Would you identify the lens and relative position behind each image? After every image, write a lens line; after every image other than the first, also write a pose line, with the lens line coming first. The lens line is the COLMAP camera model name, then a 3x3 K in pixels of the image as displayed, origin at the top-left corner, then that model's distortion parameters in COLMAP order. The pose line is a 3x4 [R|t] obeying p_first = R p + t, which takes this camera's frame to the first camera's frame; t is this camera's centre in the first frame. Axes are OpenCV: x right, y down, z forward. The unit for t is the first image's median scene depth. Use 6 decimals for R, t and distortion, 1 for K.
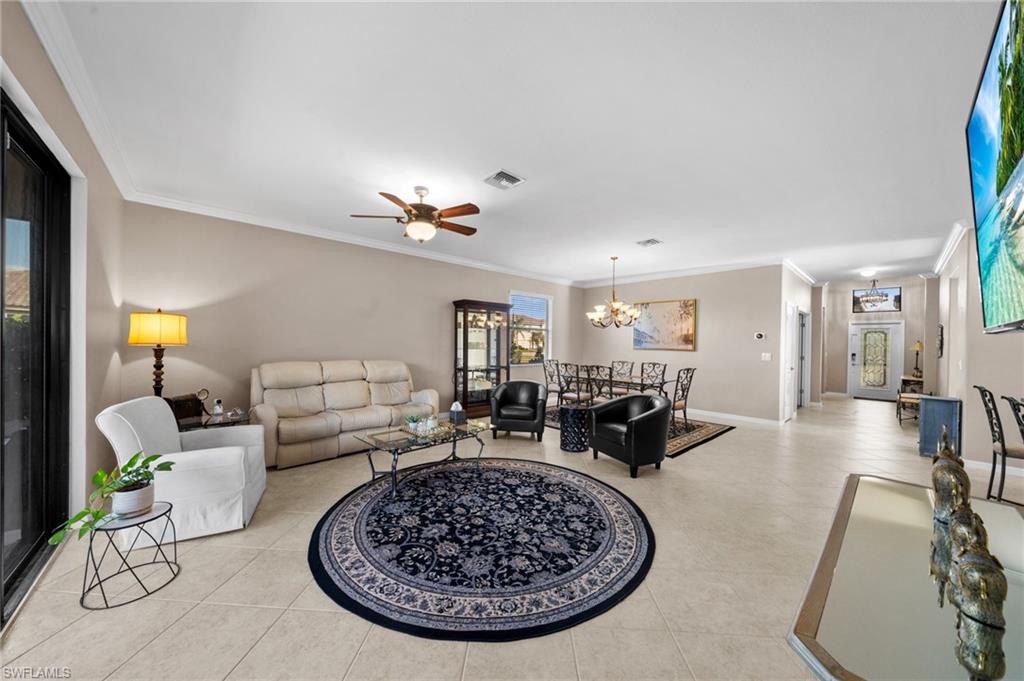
lens RADIAL K [[354.6, 0, 497.9], [0, 354.6, 340.8], [0, 0, 1]] dist [-0.000443, 0.000719]
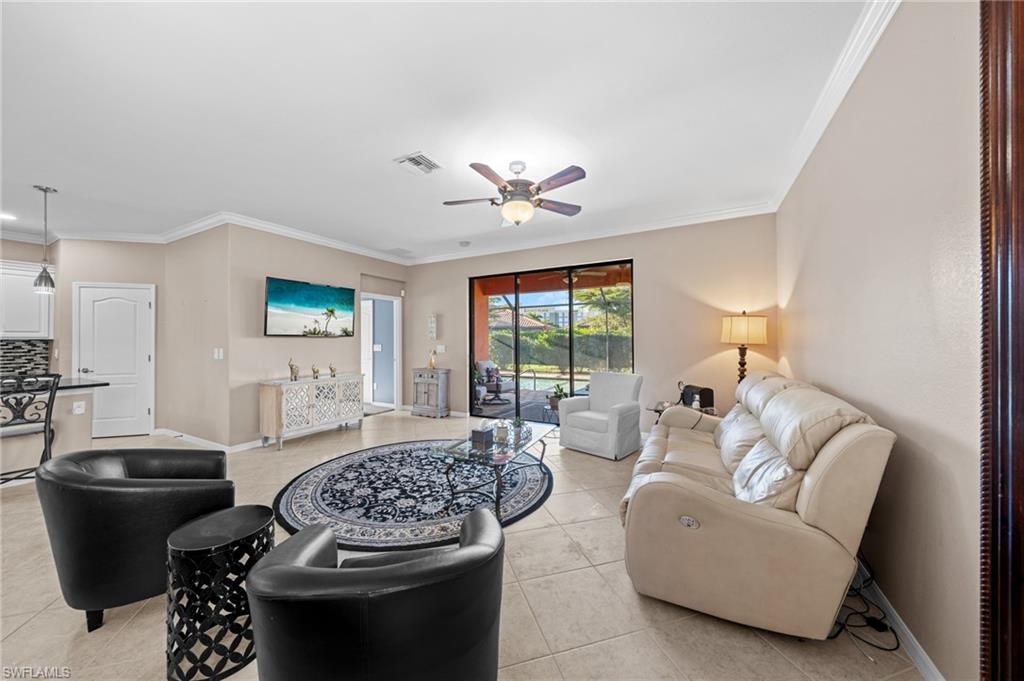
lens RADIAL K [[354.6, 0, 497.2], [0, 354.6, 336.4], [0, 0, 1]] dist [-0.000443, 0.000719]
pose [[-0.947005, -0.014438, -0.320895, 0.114897], [-0.009263, 0.999801, -0.017650, 0.015268], [0.321086, -0.013742, -0.946950, 1.975562]]
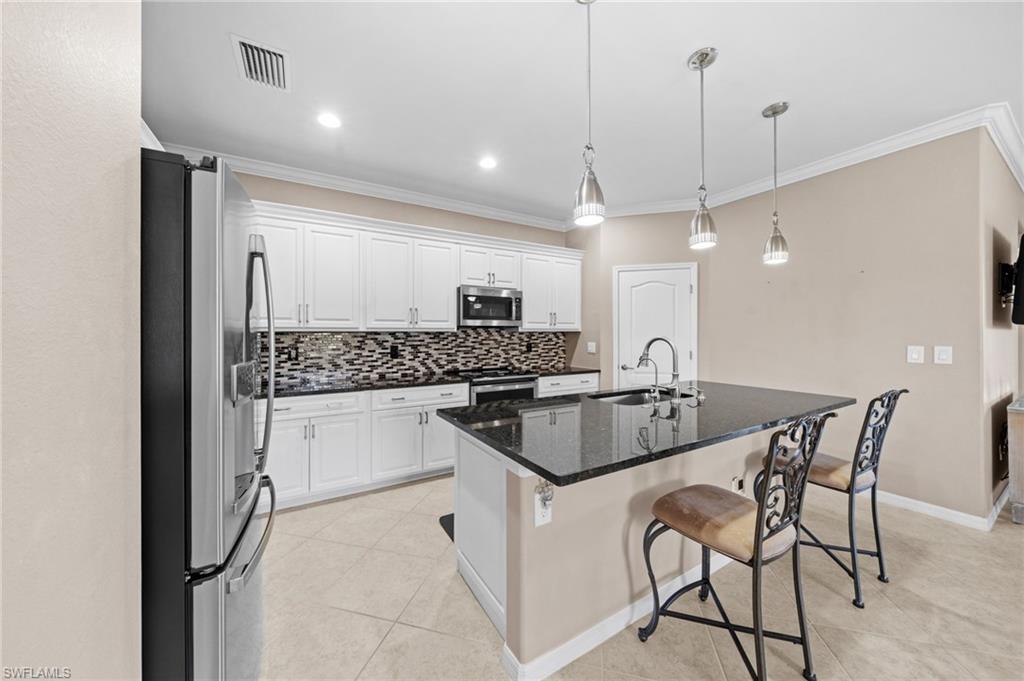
lens RADIAL K [[354.6, 0, 507.8], [0, 354.6, 337.0], [0, 0, 1]] dist [-0.000443, 0.000719]
pose [[-0.982217, -0.015372, 0.187119, 1.476933], [-0.014273, 0.999872, 0.007219, 0.034781], [-0.187206, 0.004420, -0.982311, 1.351284]]
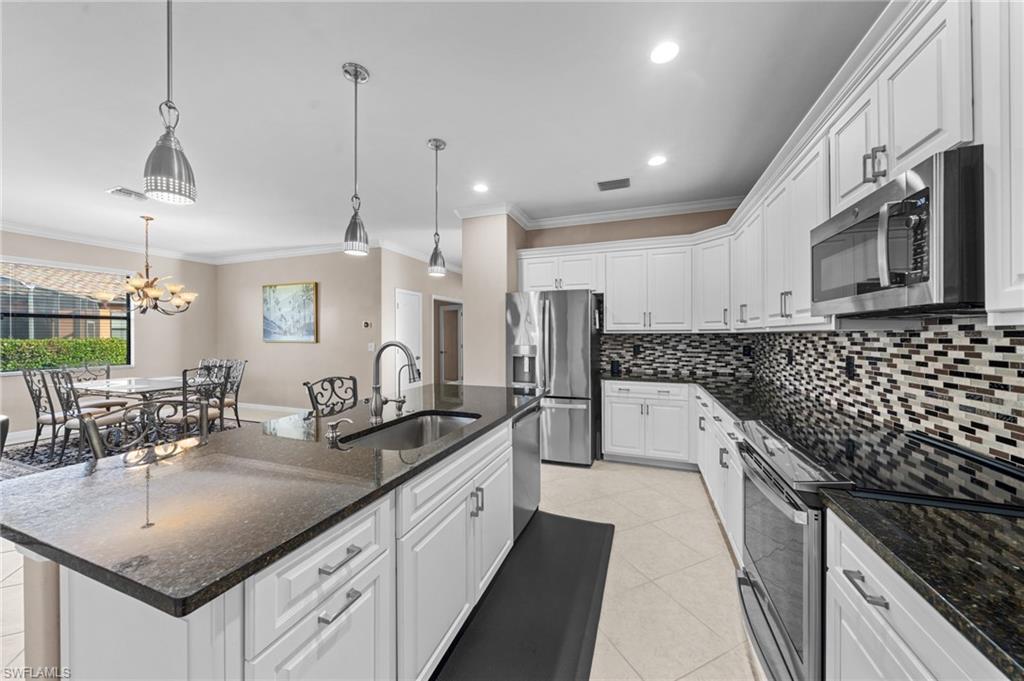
lens RADIAL K [[354.6, 0, 506.3], [0, 354.6, 336.1], [0, 0, 1]] dist [-0.000443, 0.000719]
pose [[0.887656, -0.020304, 0.460059, 1.215352], [0.016514, 0.999788, 0.012262, 0.022295], [-0.460210, -0.003287, 0.887804, 0.038973]]
